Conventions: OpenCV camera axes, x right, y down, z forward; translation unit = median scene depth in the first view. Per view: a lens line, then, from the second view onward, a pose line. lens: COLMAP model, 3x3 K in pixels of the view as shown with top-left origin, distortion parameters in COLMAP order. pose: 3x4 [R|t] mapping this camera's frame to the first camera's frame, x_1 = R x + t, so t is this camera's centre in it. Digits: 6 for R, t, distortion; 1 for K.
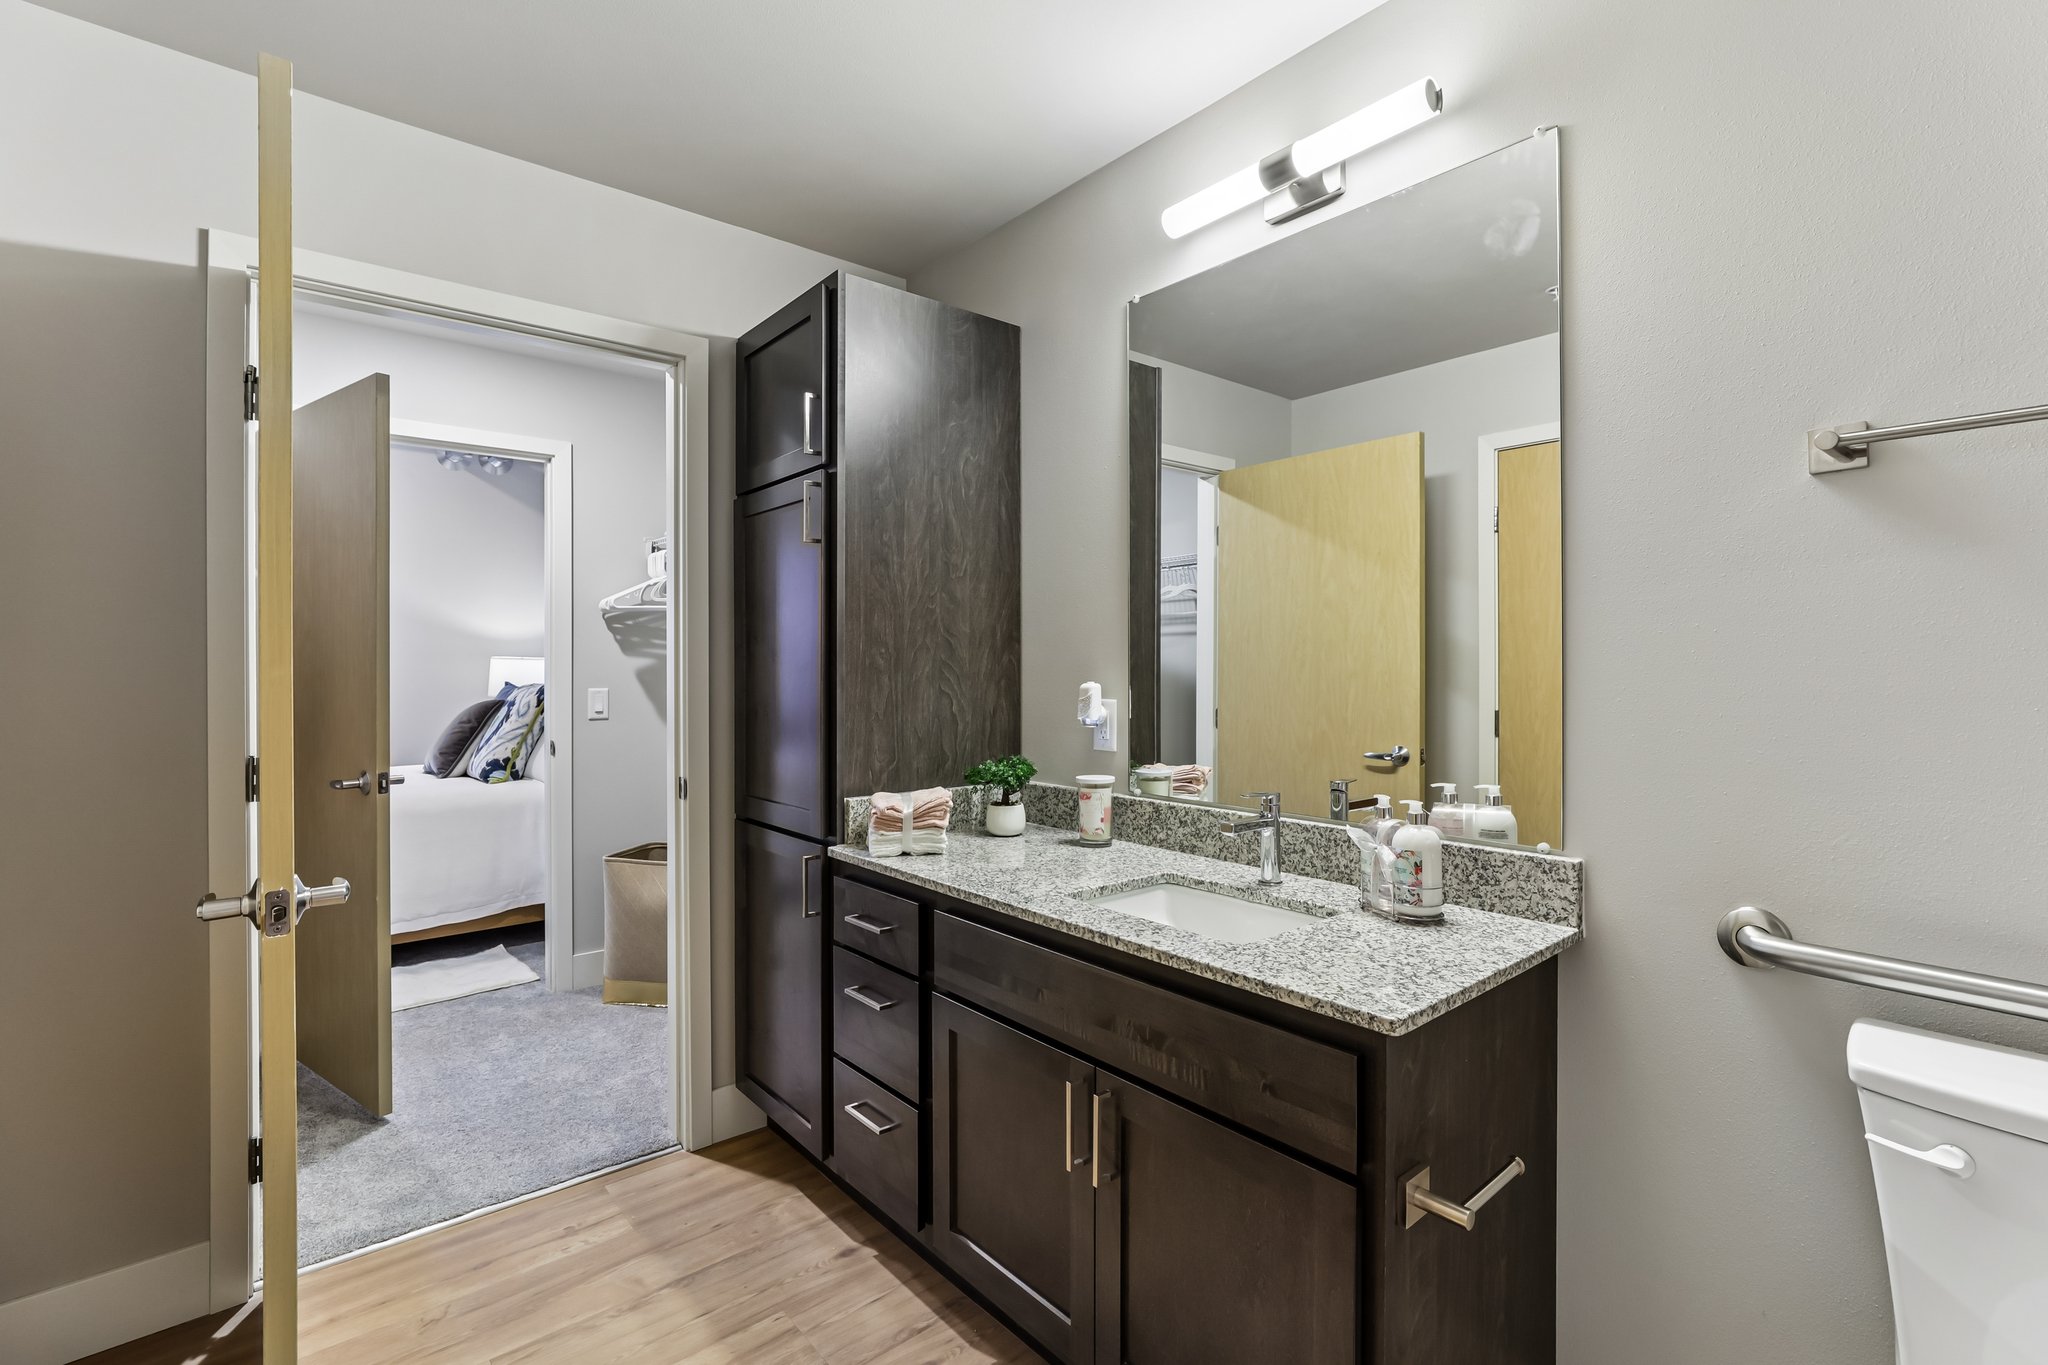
lens RADIAL K [[926.4, 0, 1032.6], [0, 926.4, 668.1], [0, 0, 1]] dist [-0.036315, 0.018265]
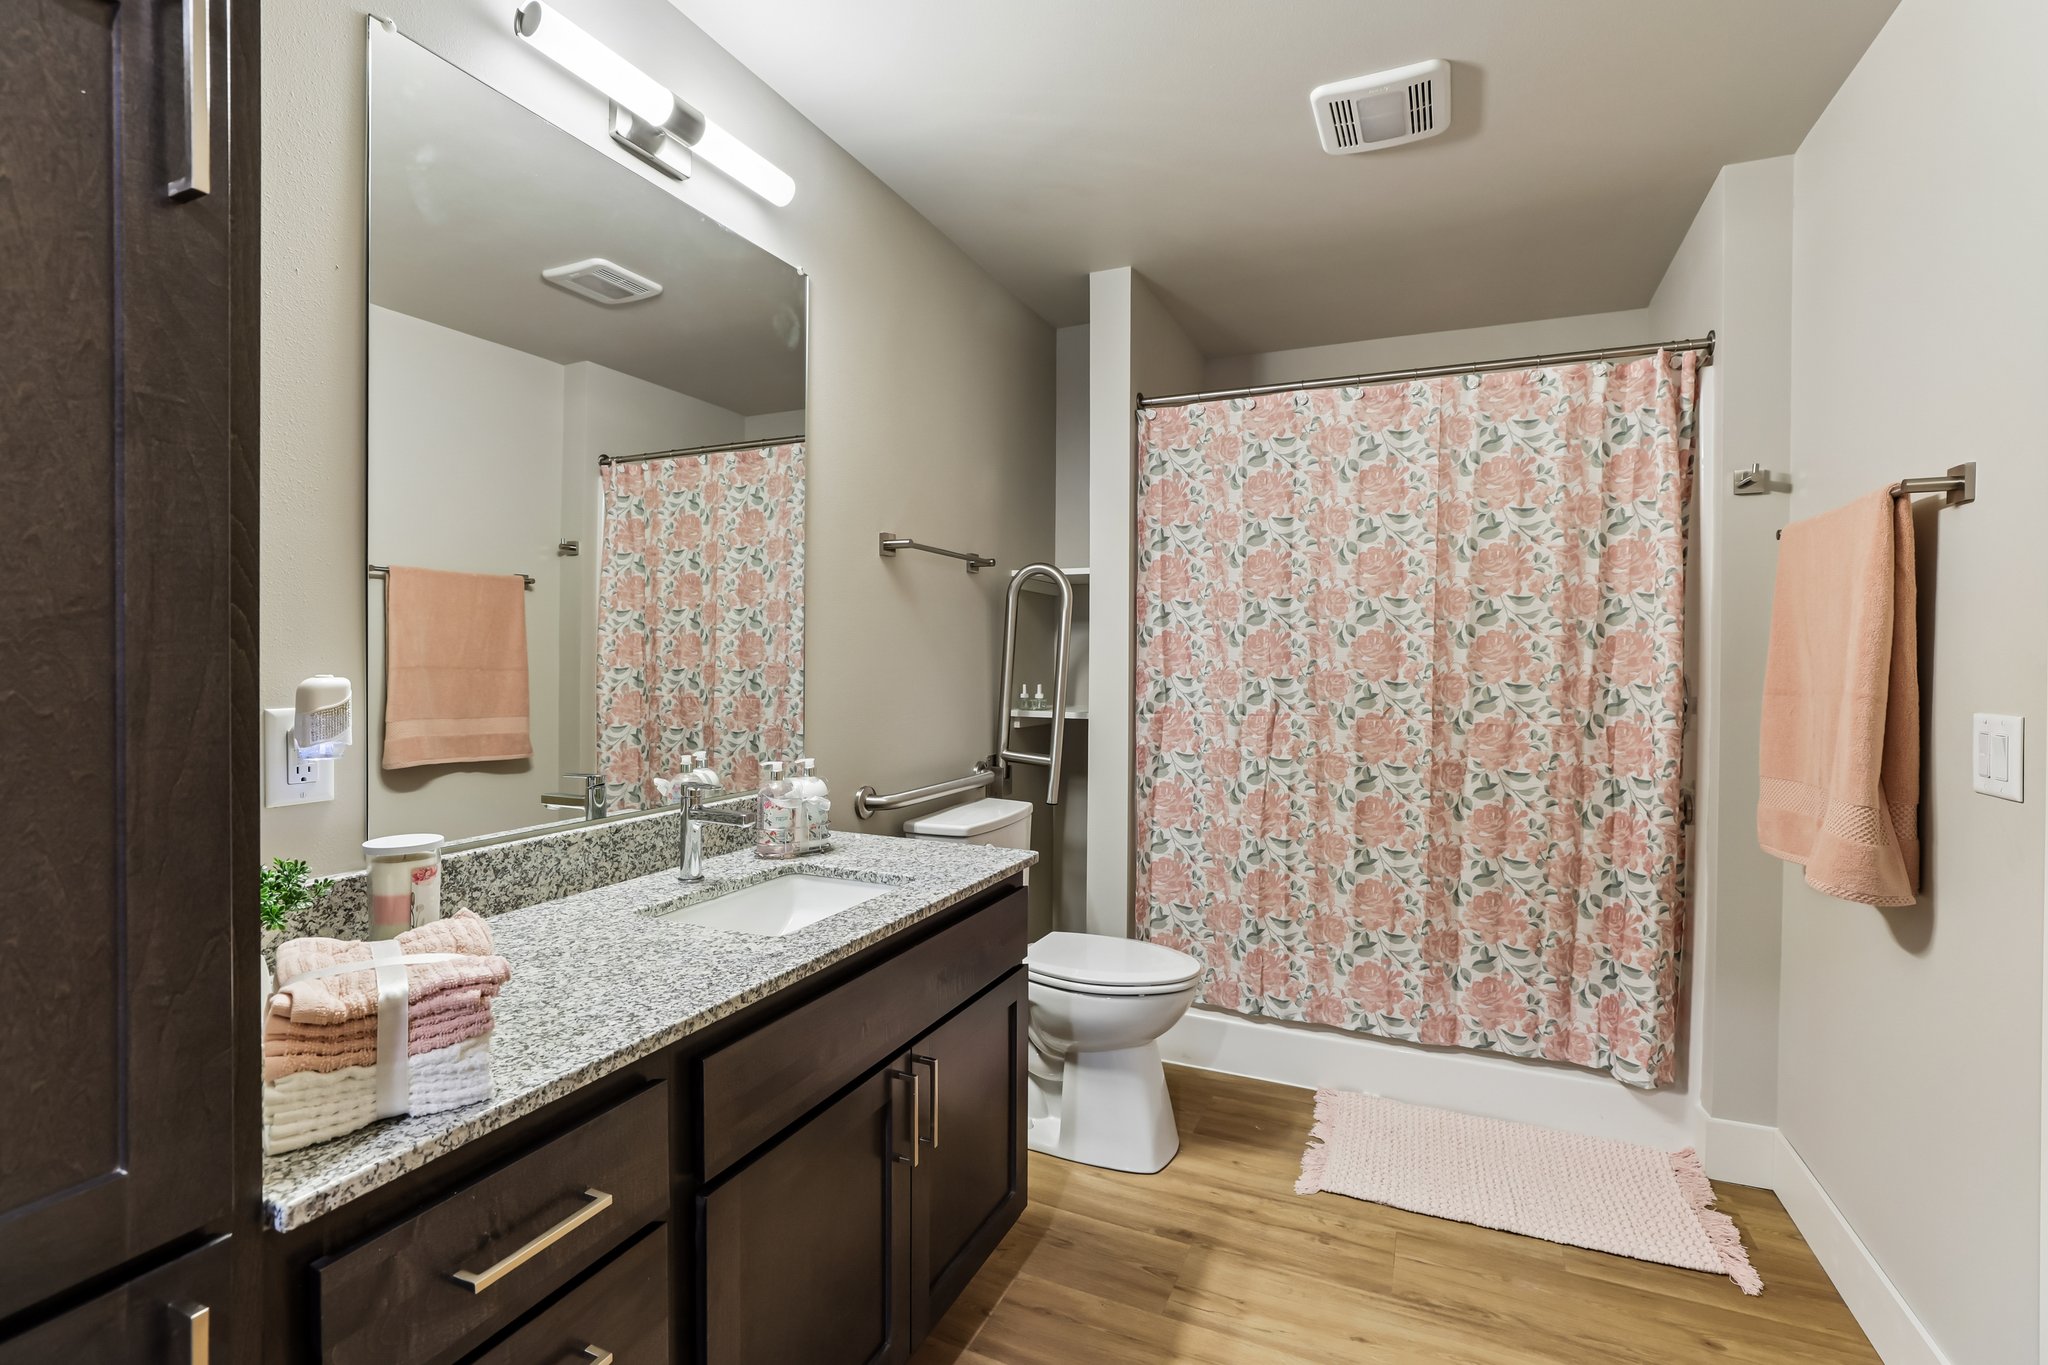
lens RADIAL K [[926.4, 0, 1032.6], [0, 926.4, 668.1], [0, 0, 1]] dist [-0.036315, 0.018265]
pose [[-0.427461, -0.010609, 0.903971, -0.738701], [-0.000836, 0.999935, 0.011340, 0.006521], [-0.904033, 0.004091, -0.427442, 1.088245]]
